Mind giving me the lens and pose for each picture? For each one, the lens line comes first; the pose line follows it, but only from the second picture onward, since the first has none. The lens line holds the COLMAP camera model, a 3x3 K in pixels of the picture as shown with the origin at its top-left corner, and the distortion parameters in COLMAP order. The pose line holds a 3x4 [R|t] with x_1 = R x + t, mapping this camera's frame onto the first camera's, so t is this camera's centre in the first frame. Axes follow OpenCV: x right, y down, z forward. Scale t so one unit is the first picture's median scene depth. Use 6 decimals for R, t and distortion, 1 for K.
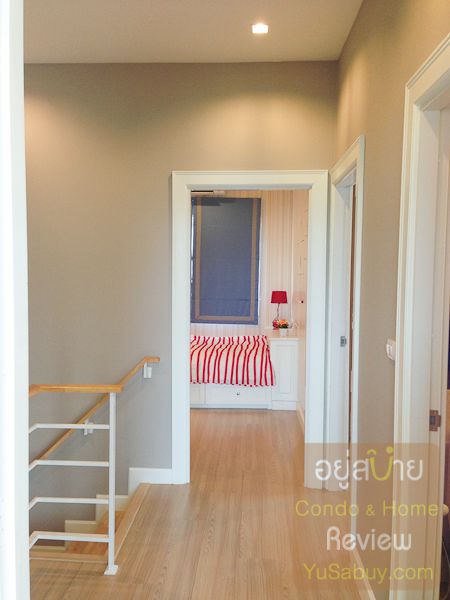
lens RADIAL K [[558.4, 0, 224.6], [0, 558.4, 300.1], [0, 0, 1]] dist [0.057537, 0.000000]
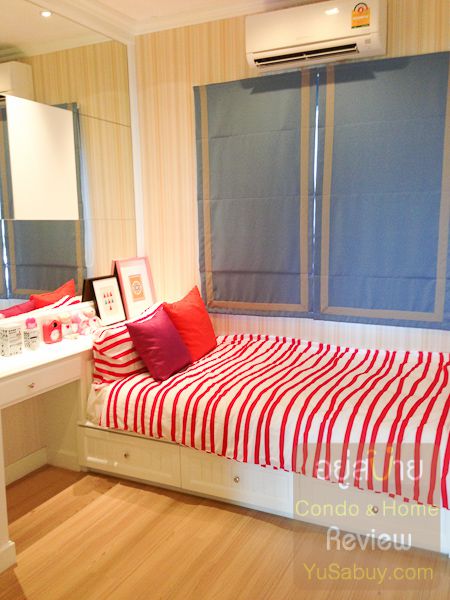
lens RADIAL K [[558.4, 0, 225.1], [0, 558.4, 298.4], [0, 0, 1]] dist [0.057537, 0.000000]
pose [[0.919952, 0.035069, -0.390459, 0.069439], [-0.004040, 0.996786, 0.080006, -0.020661], [0.392010, -0.072024, 0.917137, 0.498127]]
